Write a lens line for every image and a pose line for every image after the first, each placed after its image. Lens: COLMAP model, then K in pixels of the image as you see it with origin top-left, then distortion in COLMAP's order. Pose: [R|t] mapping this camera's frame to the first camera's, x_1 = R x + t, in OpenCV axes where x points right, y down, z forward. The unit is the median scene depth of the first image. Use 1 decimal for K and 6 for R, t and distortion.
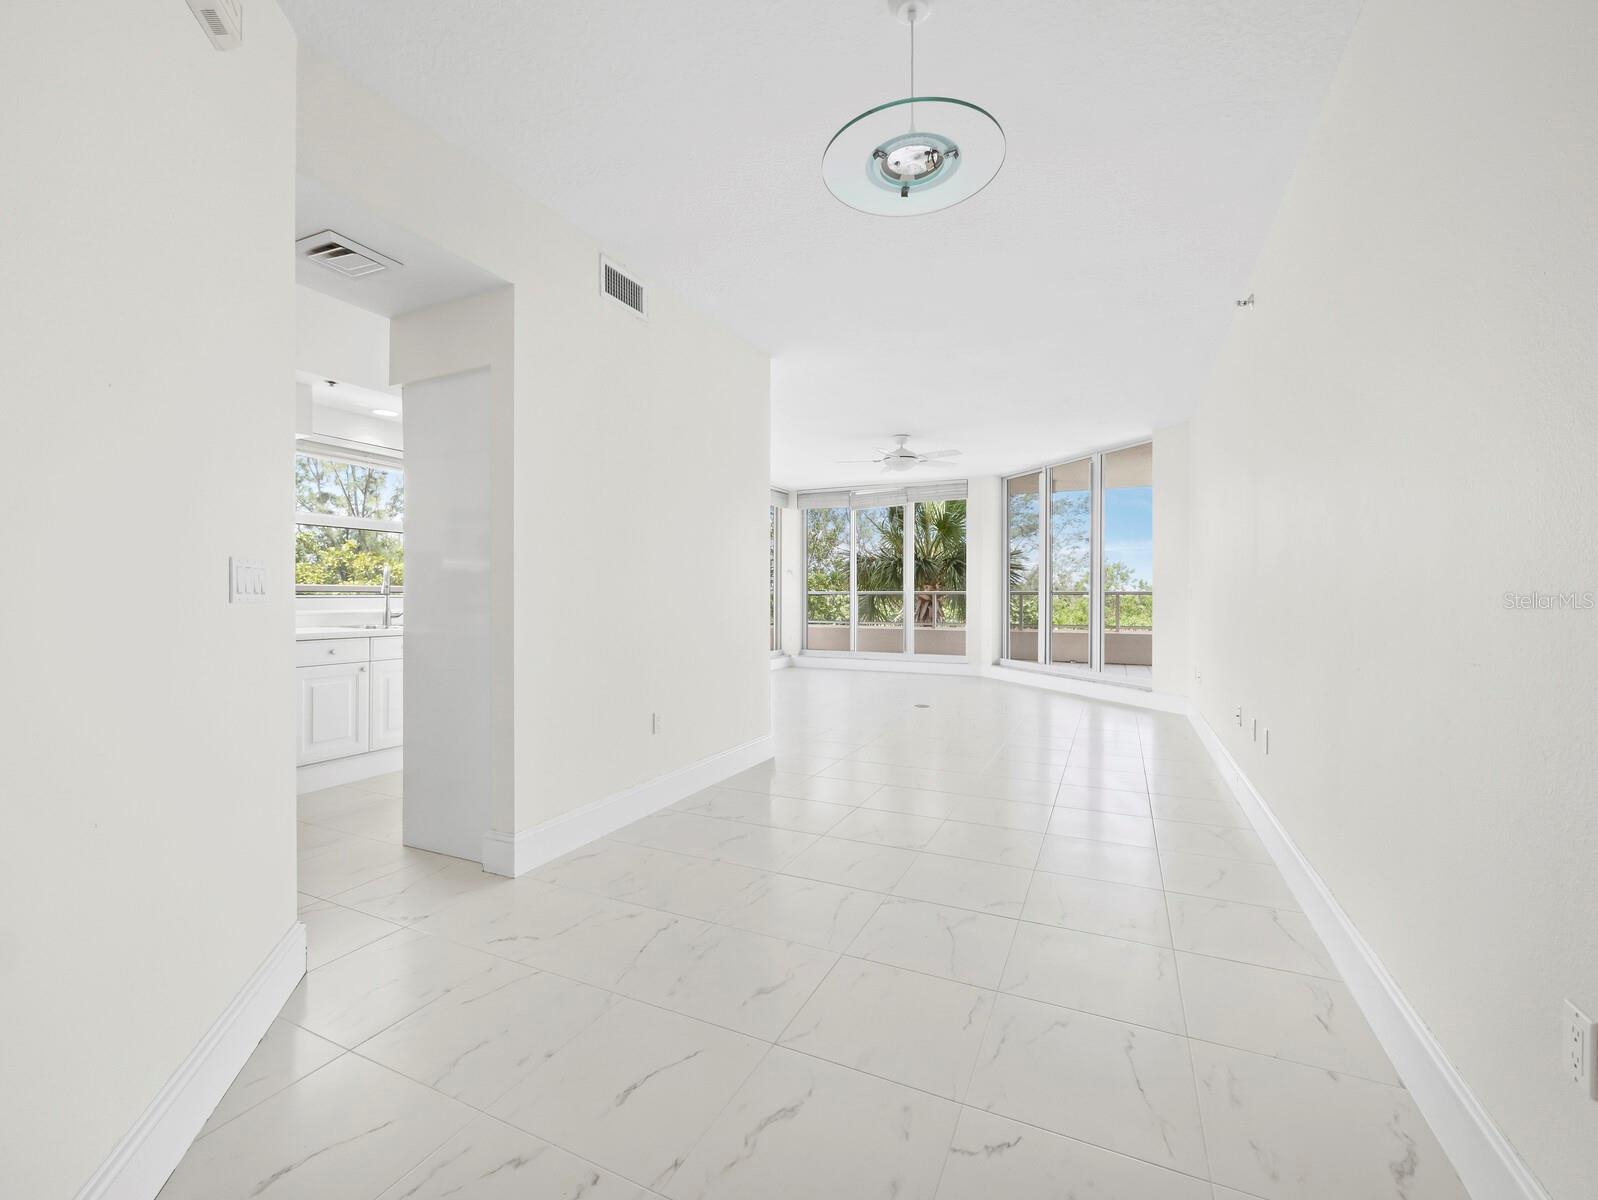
lens RADIAL K [[670.2, 0, 791.8], [0, 670.2, 602.4], [0, 0, 1]] dist [-0.000371, -0.000198]
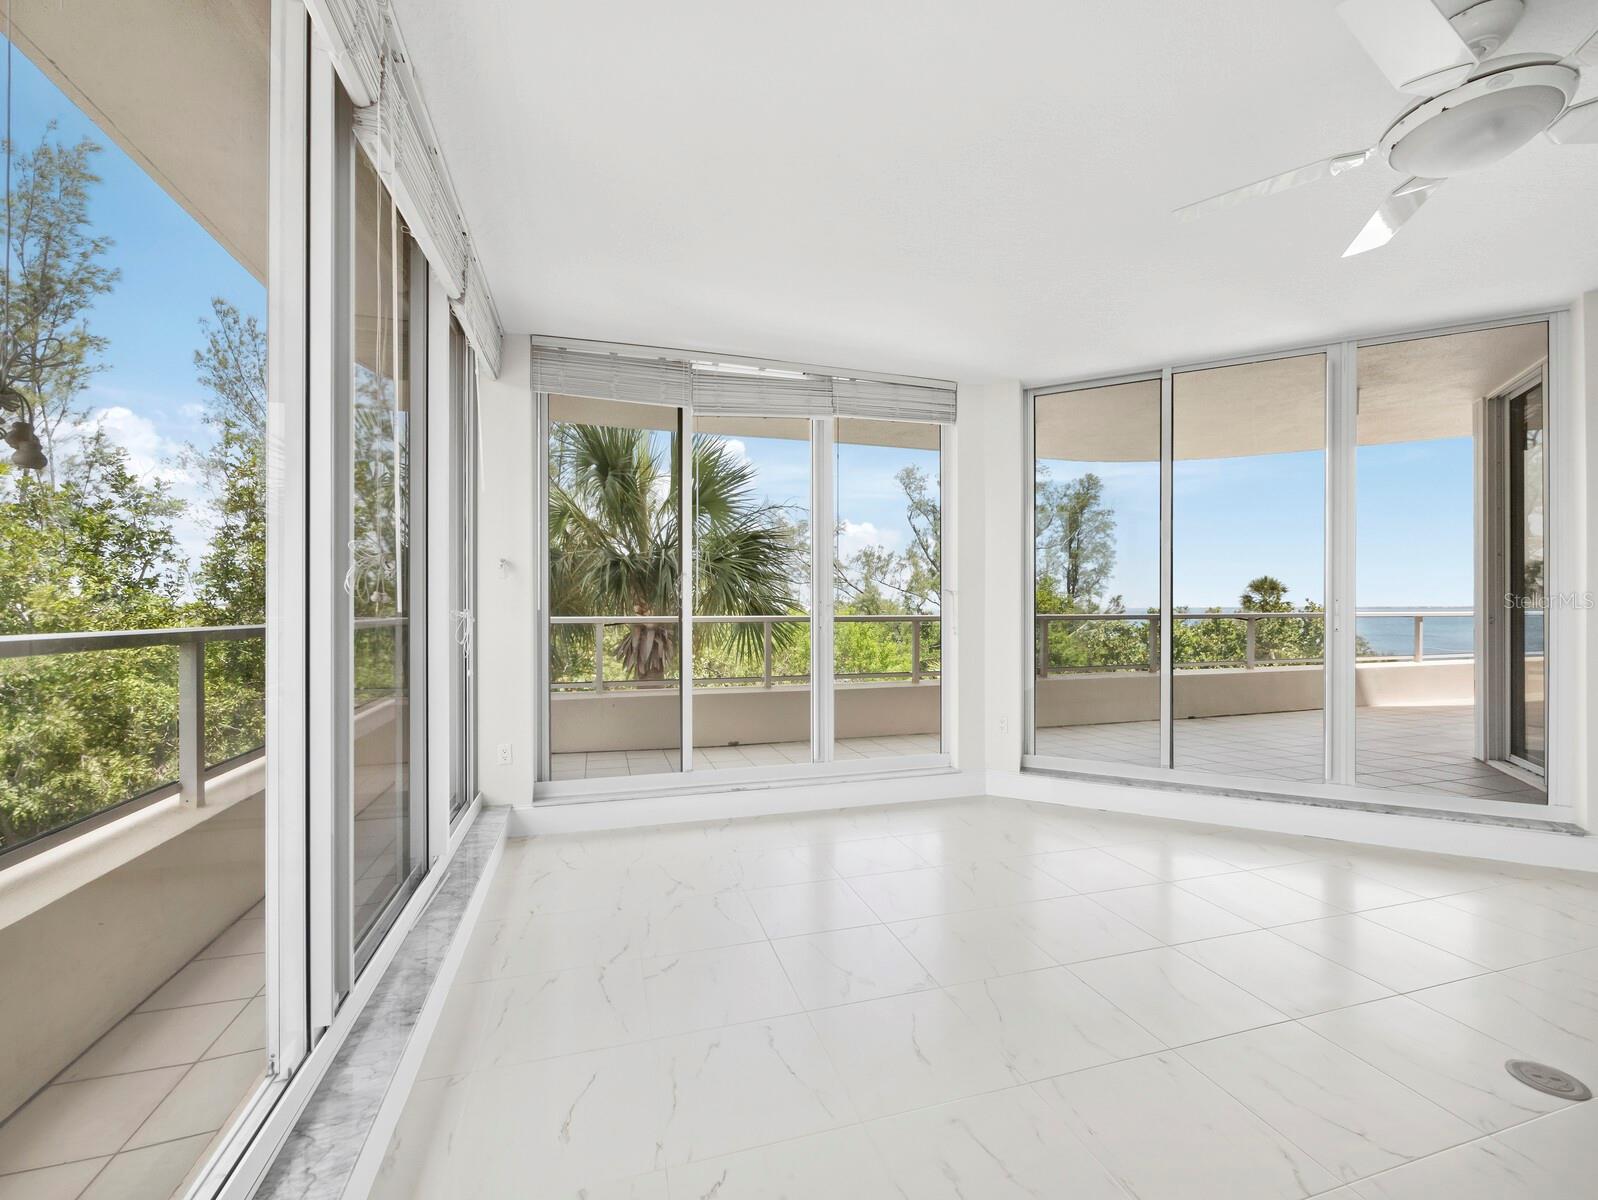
lens RADIAL K [[670.2, 0, 803.1], [0, 670.2, 608.8], [0, 0, 1]] dist [-0.000371, -0.000198]
pose [[0.739976, -0.002584, 0.672628, -0.124094], [0.009733, 0.999929, -0.006867, -0.019416], [-0.672563, 0.011628, 0.739949, 0.653532]]
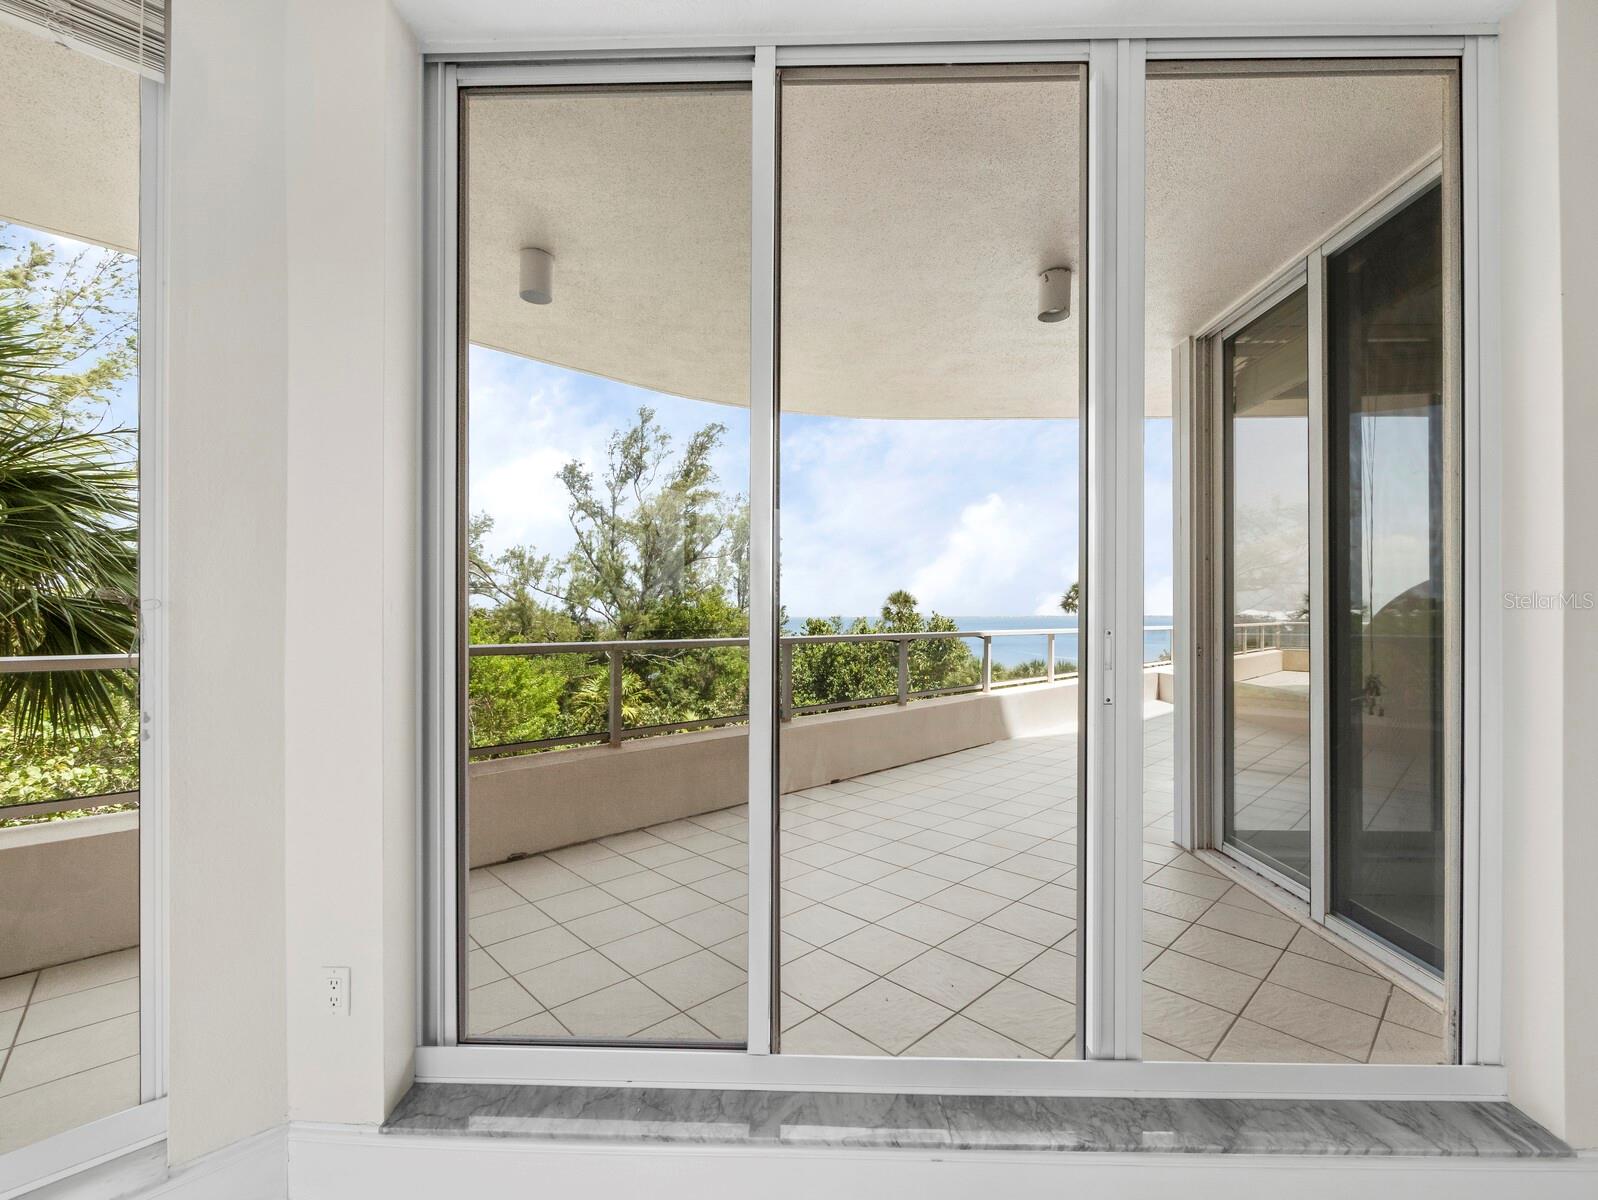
lens RADIAL K [[670.2, 0, 799.7], [0, 670.2, 614.8], [0, 0, 1]] dist [-0.000371, -0.000198]
pose [[0.365330, 0.001819, 0.930876, 0.158638], [0.010503, 0.999926, -0.006076, -0.027928], [-0.930819, 0.011997, 0.365284, 0.736920]]
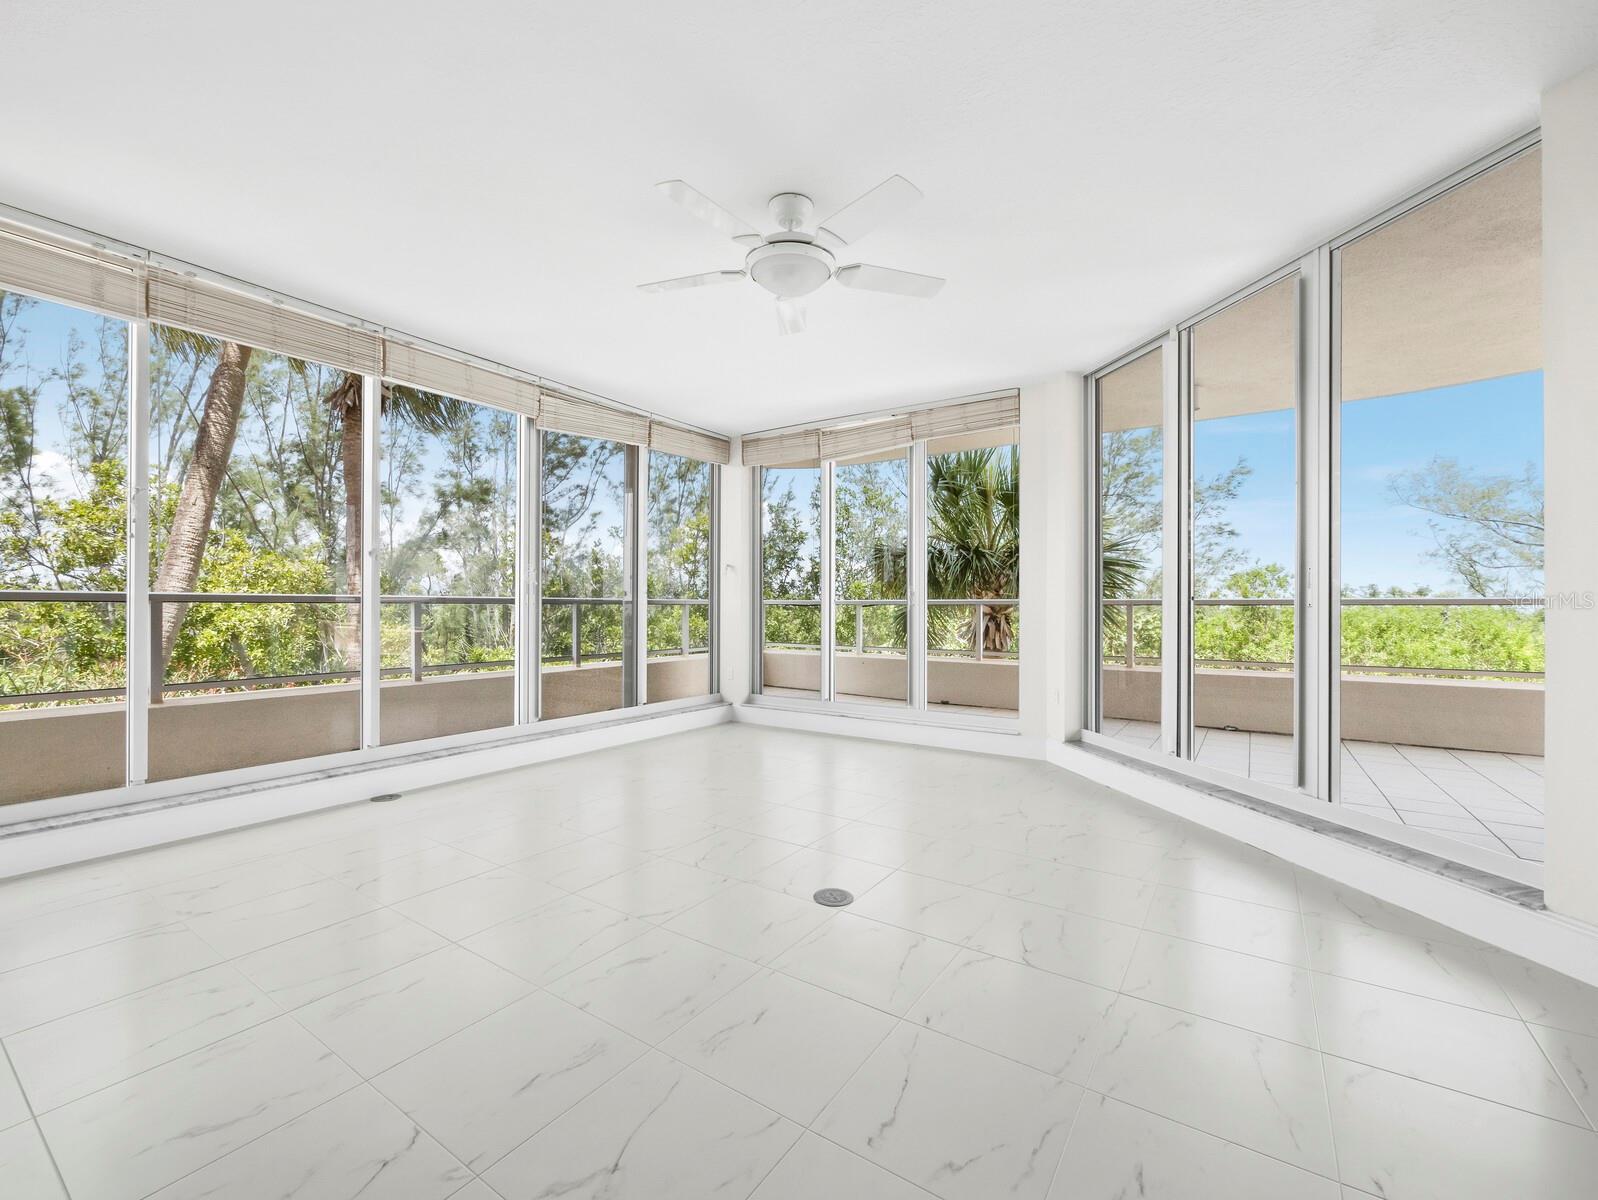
lens RADIAL K [[670.2, 0, 800.3], [0, 670.2, 609.3], [0, 0, 1]] dist [-0.000371, -0.000198]
pose [[0.989743, 0.000434, -0.142858, 0.150541], [-0.001171, 0.999986, -0.005073, -0.004578], [0.142854, 0.005188, 0.989730, 0.406634]]
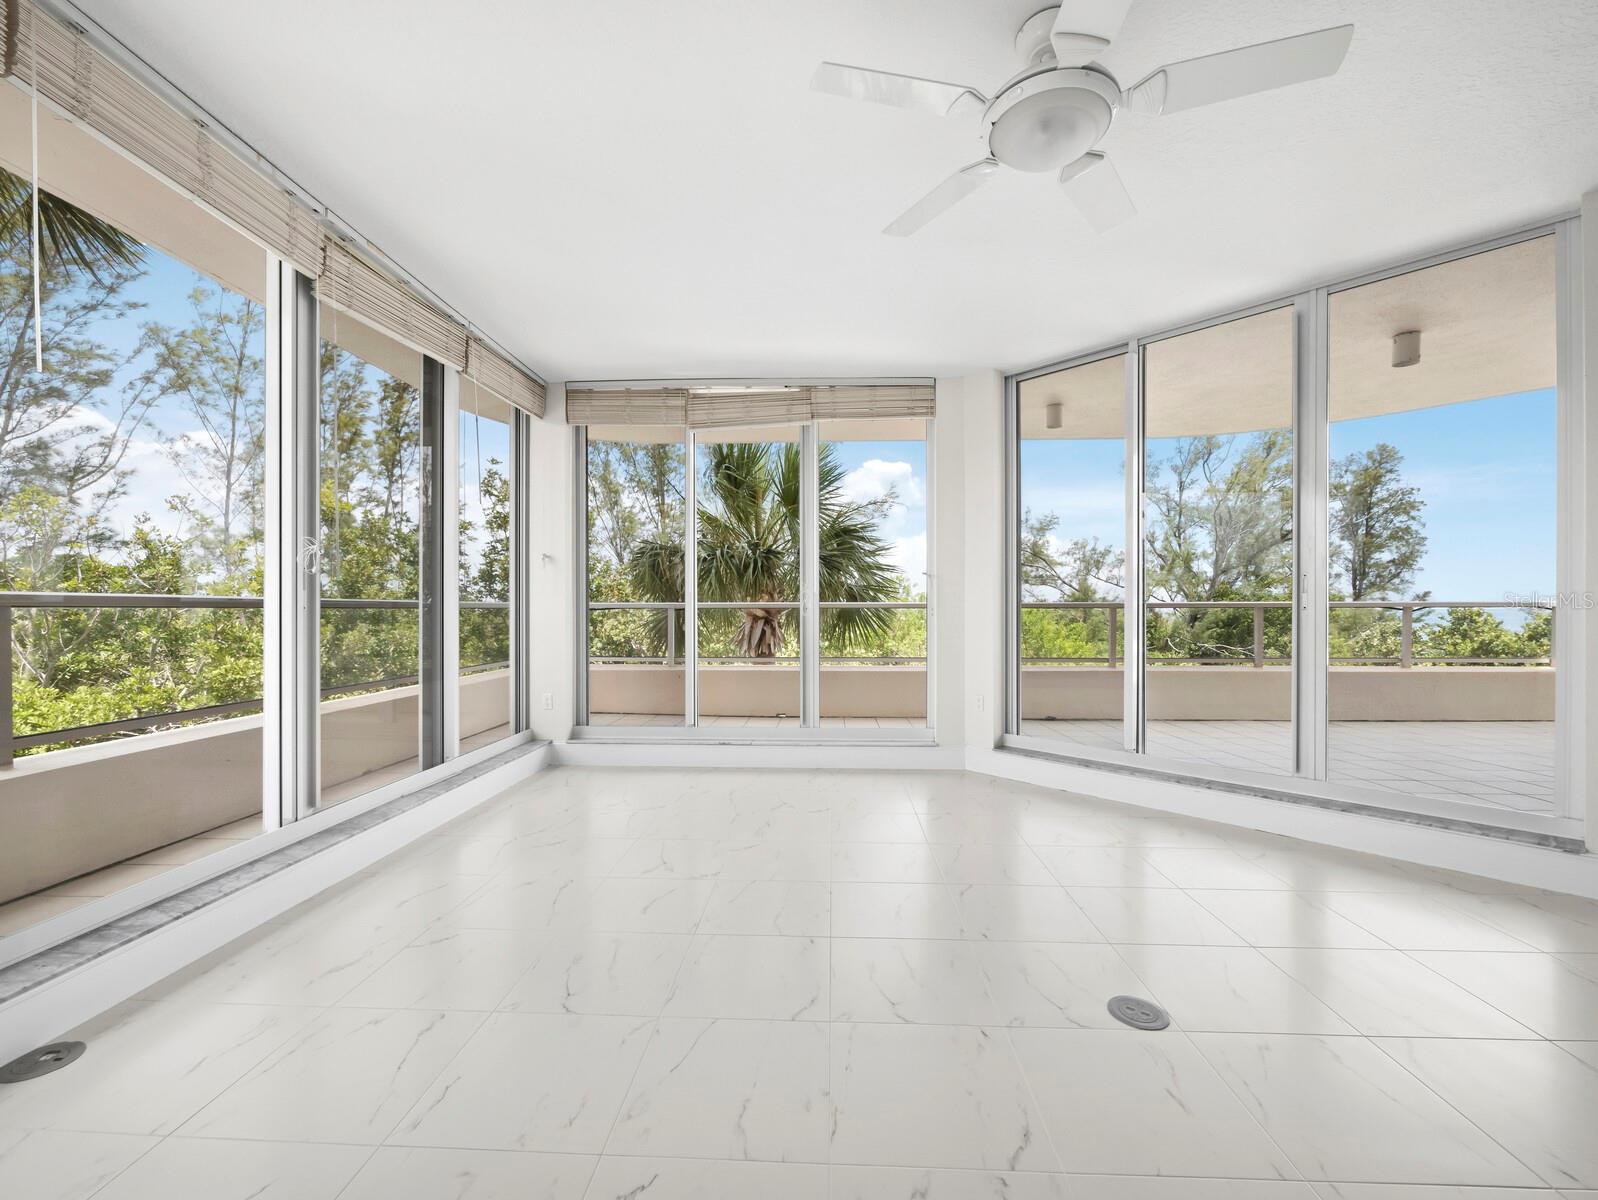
lens RADIAL K [[670.2, 0, 804.6], [0, 670.2, 604.9], [0, 0, 1]] dist [-0.000371, -0.000198]
pose [[0.920640, 0.001370, 0.390410, -0.021276], [0.005720, 0.999839, -0.016997, -0.004871], [-0.390371, 0.017881, 0.920484, 0.521854]]
